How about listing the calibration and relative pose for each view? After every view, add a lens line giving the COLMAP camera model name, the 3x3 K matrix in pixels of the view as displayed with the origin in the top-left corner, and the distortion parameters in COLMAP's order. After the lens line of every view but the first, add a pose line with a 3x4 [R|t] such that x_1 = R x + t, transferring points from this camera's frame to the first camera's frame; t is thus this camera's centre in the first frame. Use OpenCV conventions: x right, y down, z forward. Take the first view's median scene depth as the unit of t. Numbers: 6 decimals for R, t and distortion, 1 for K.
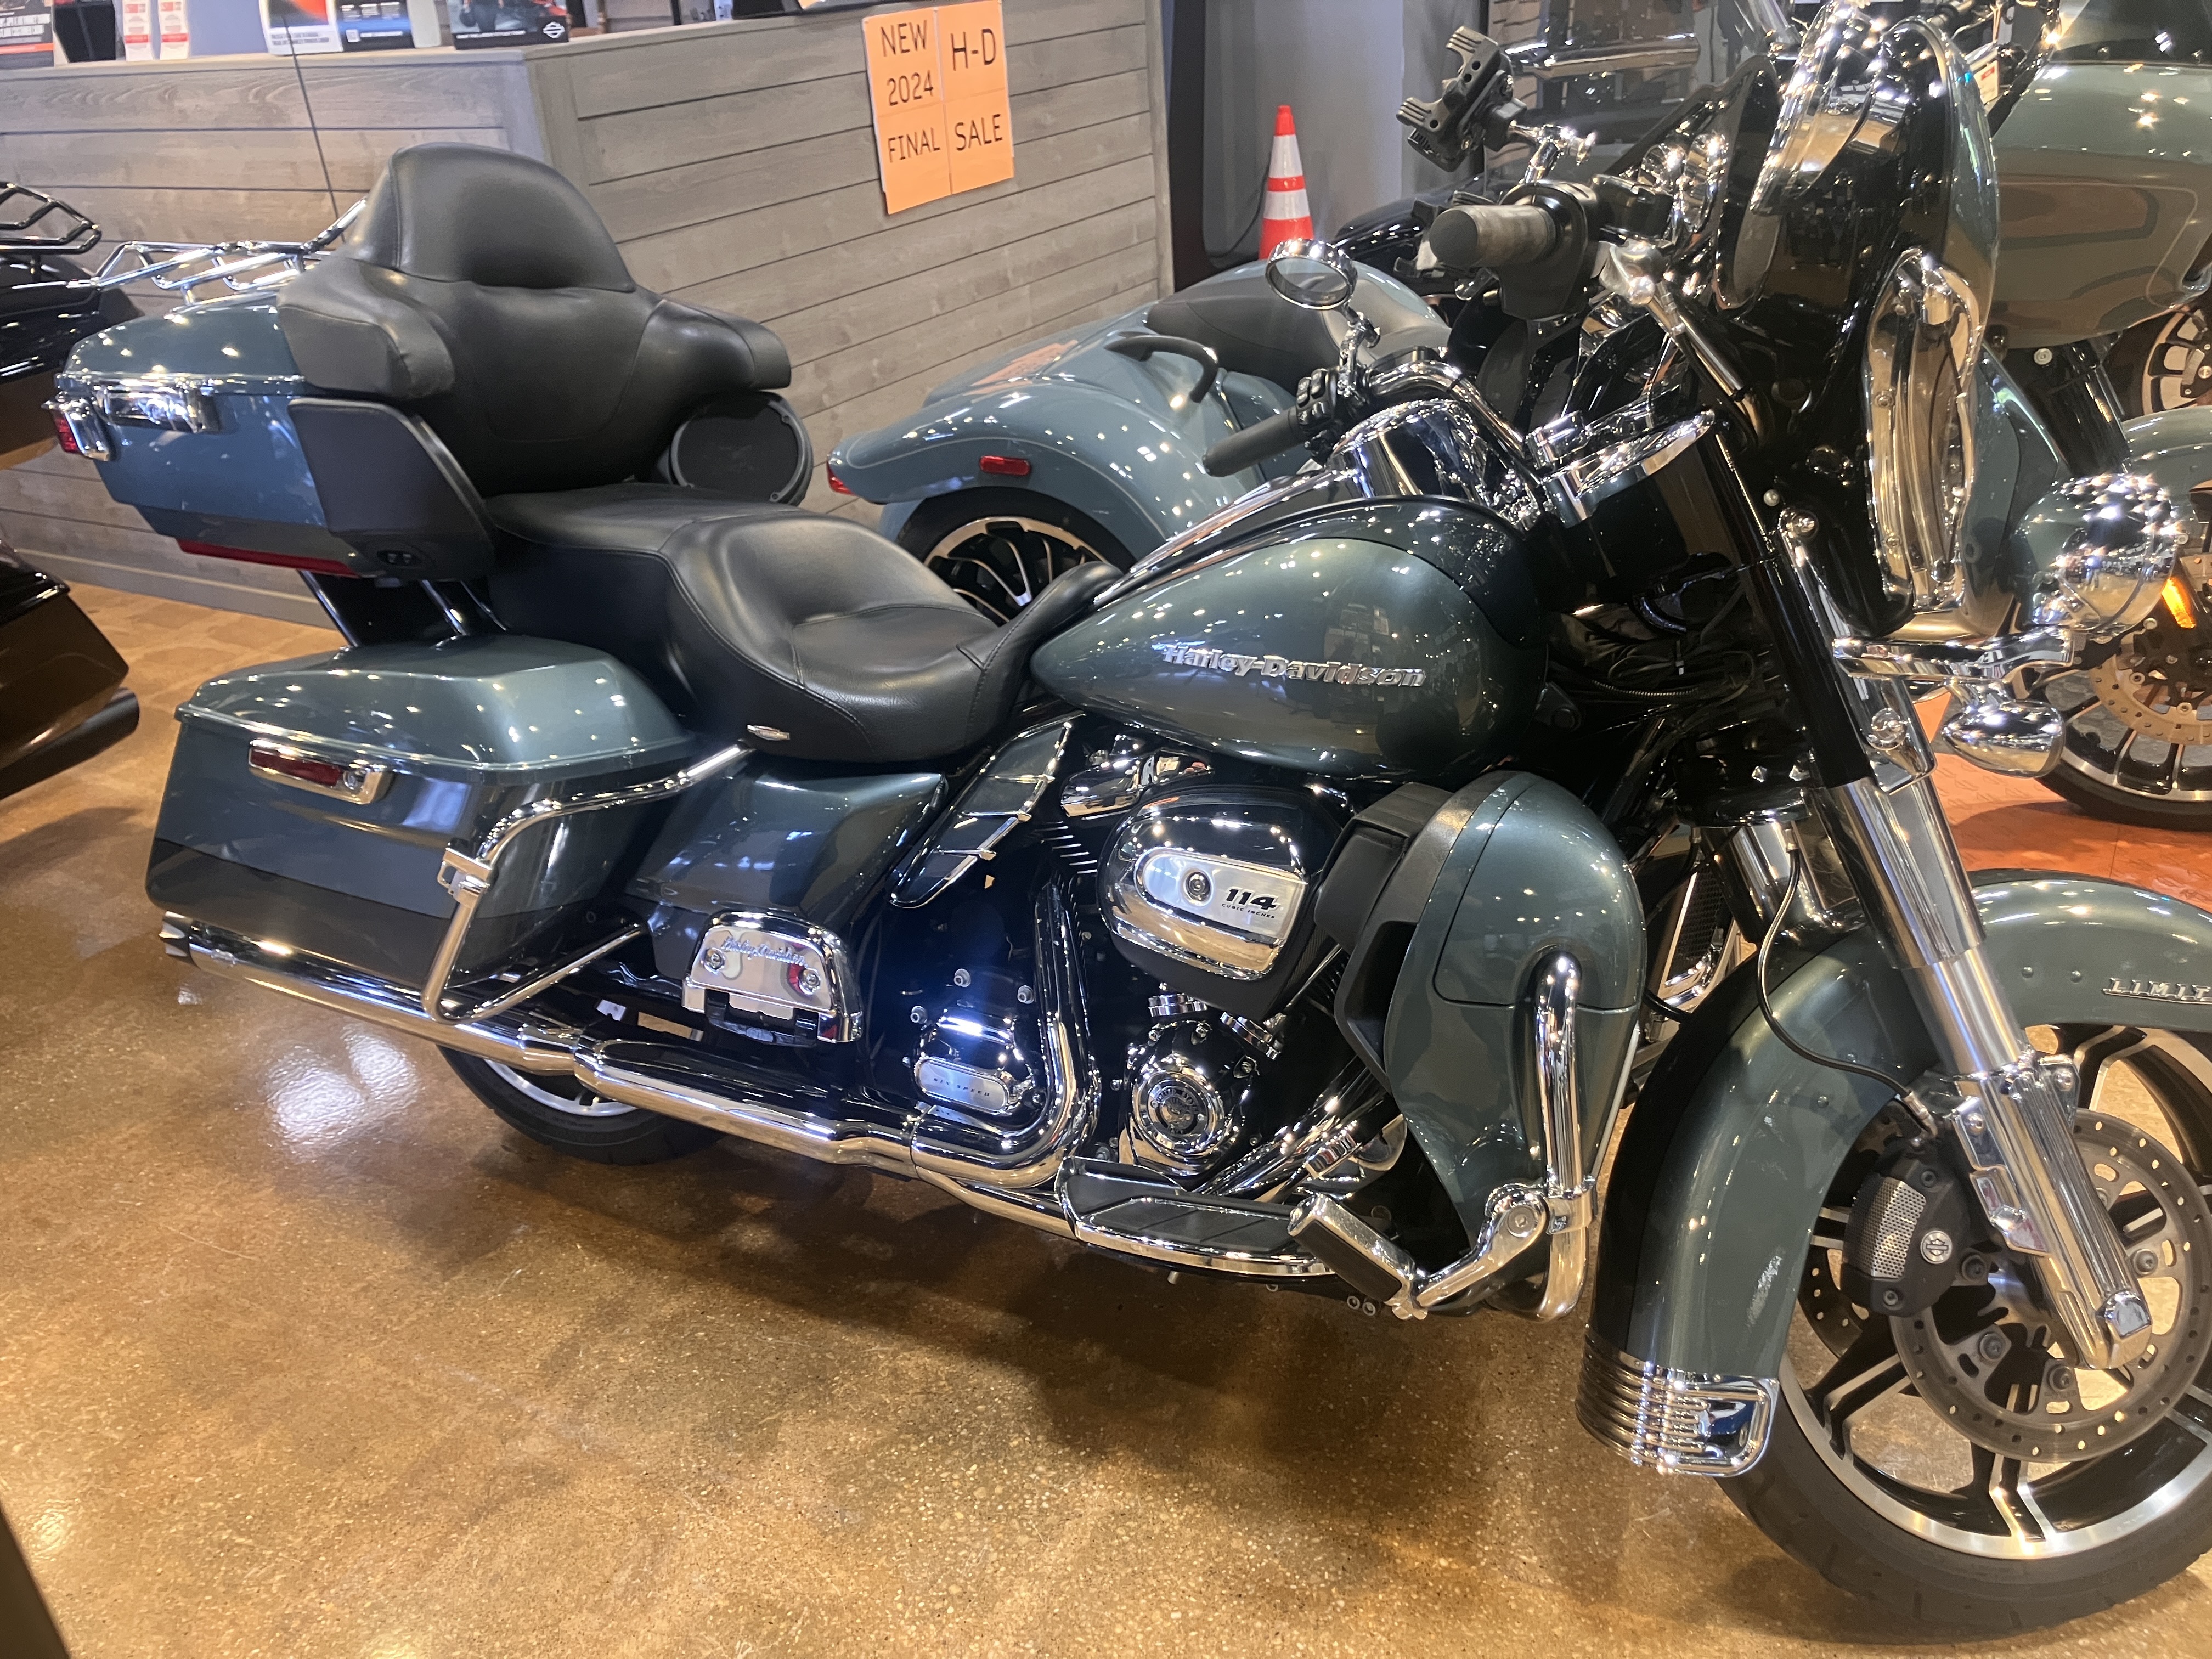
lens RADIAL K [[1781.3, 0, 1102.0], [0, 1781.3, 834.3], [0, 0, 1]] dist [0.017083, -0.008604]
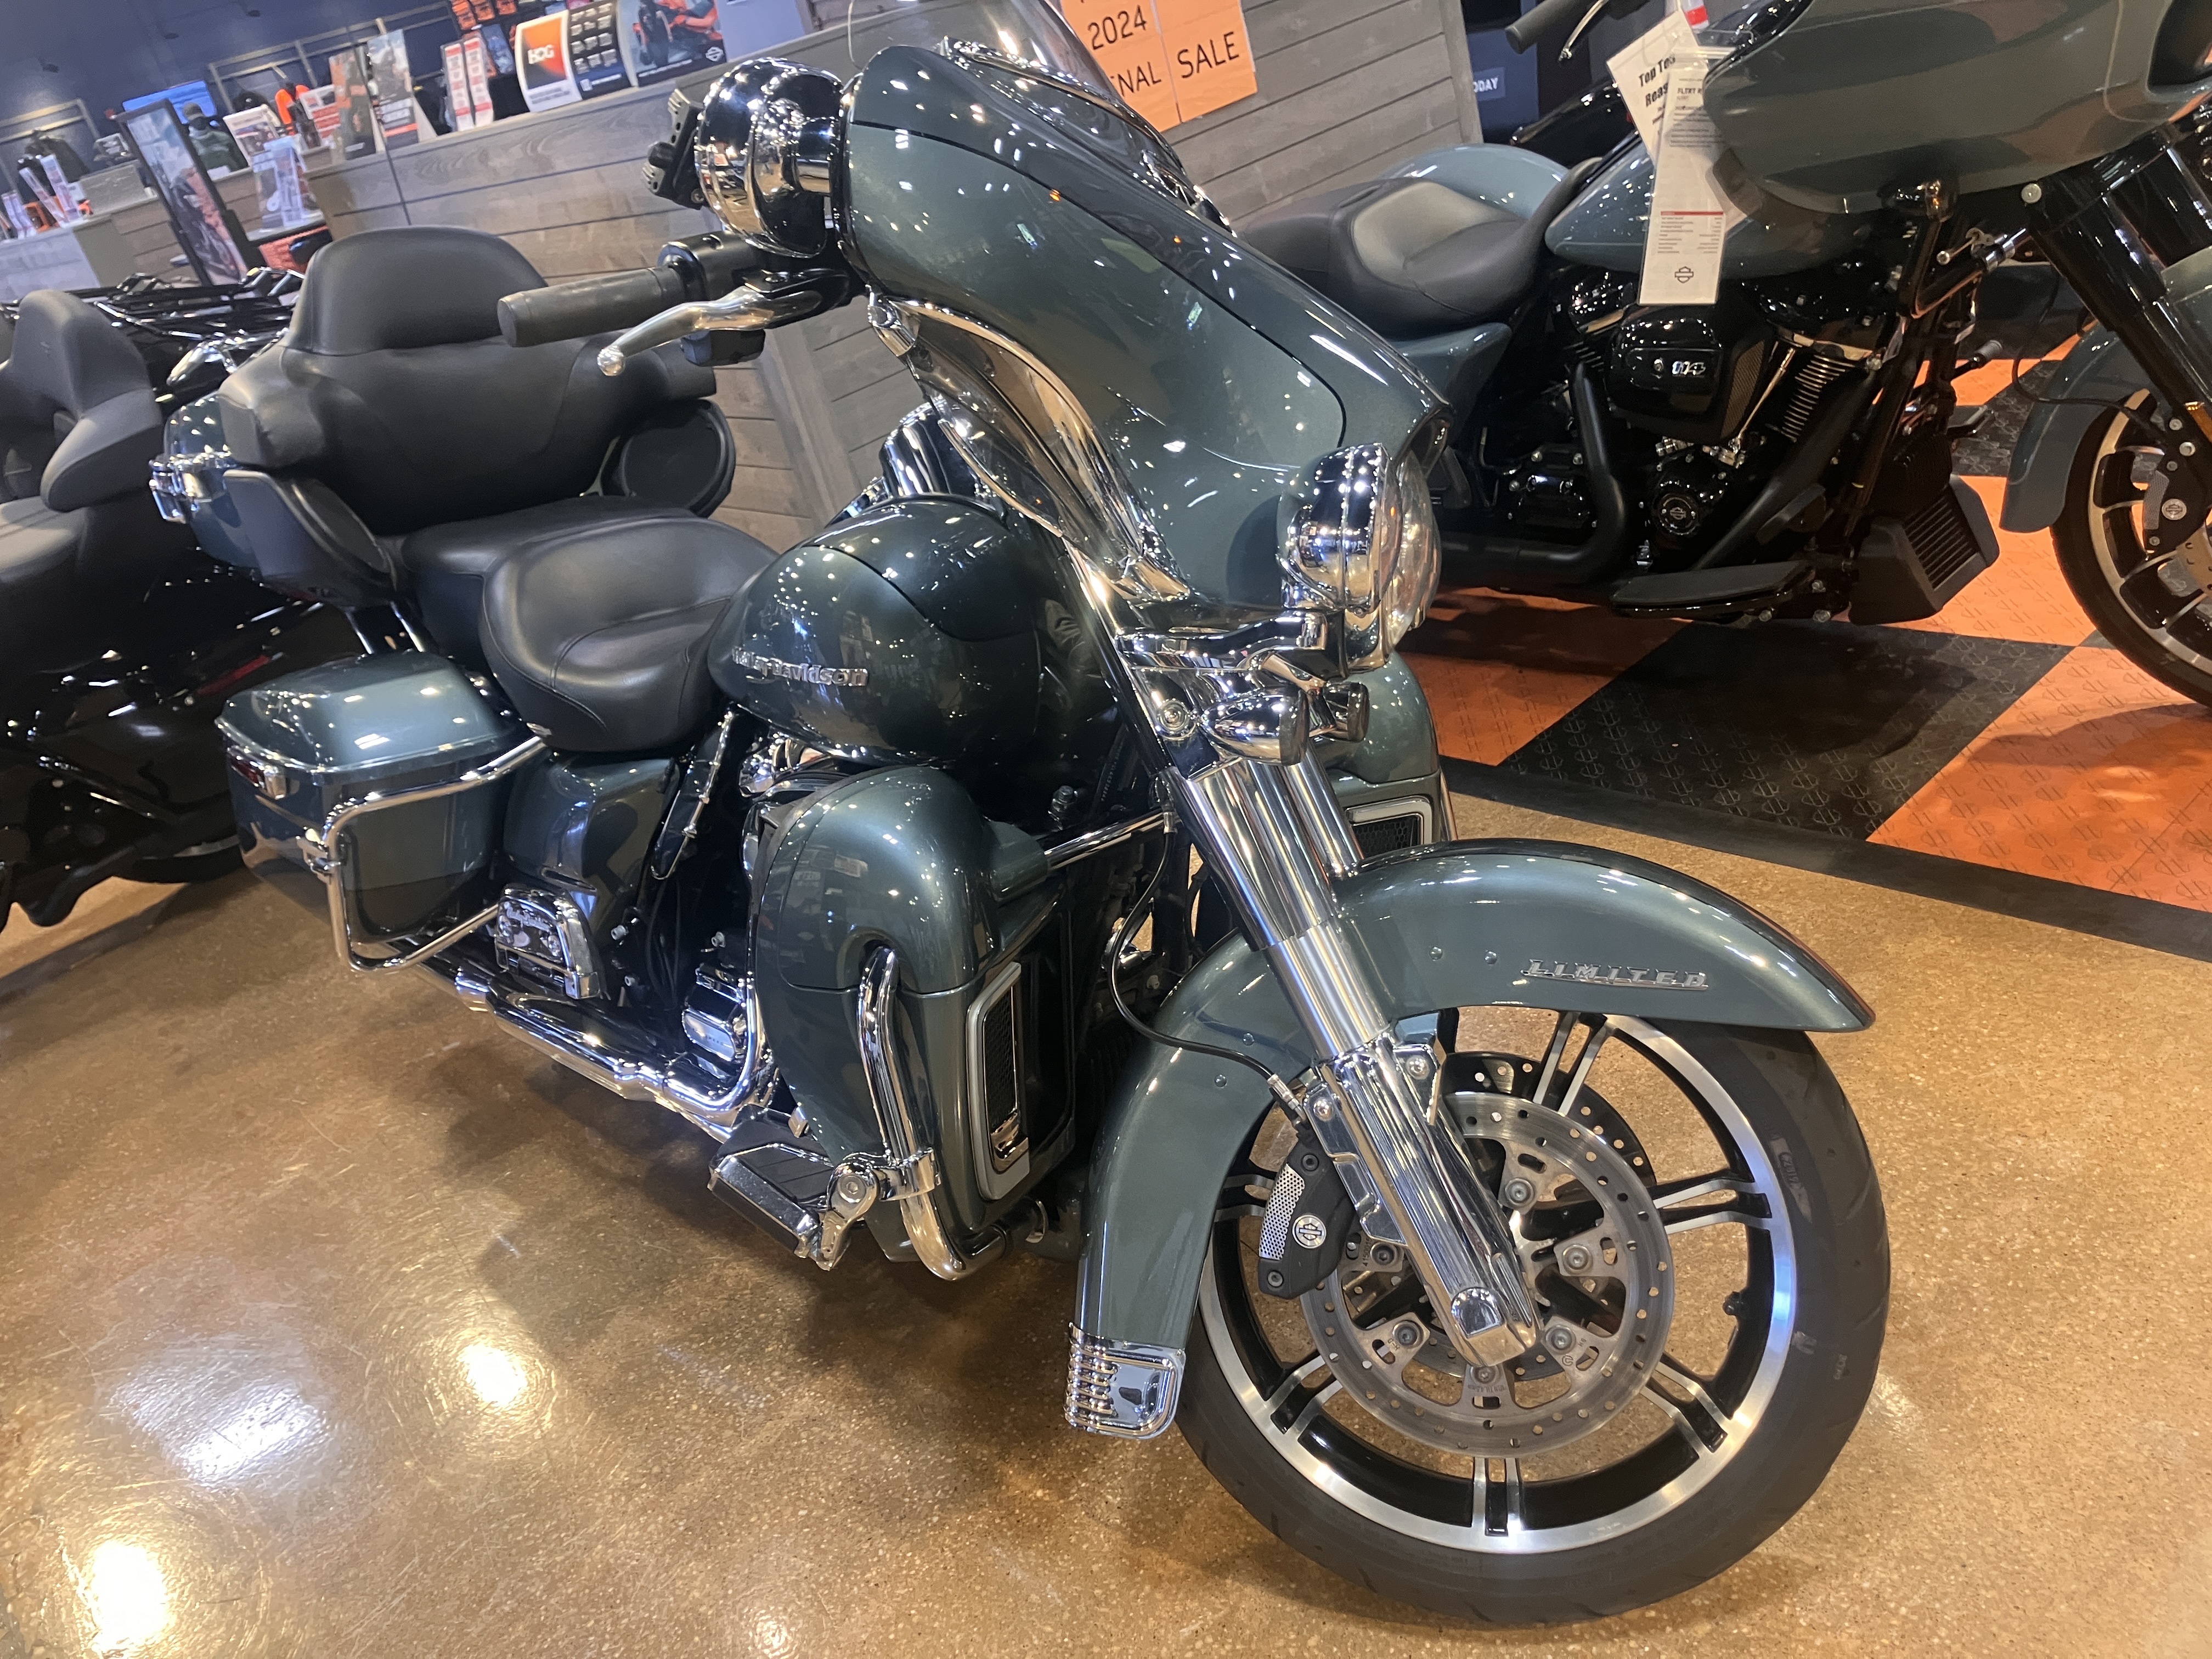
lens RADIAL K [[1781.3, 0, 1085.3], [0, 1781.3, 831.5], [0, 0, 1]] dist [0.017083, -0.008604]
pose [[0.934978, -0.019201, -0.354185, 0.422646], [0.040139, 0.997847, 0.051864, -0.027830], [0.352427, -0.062708, 0.933736, 0.029363]]
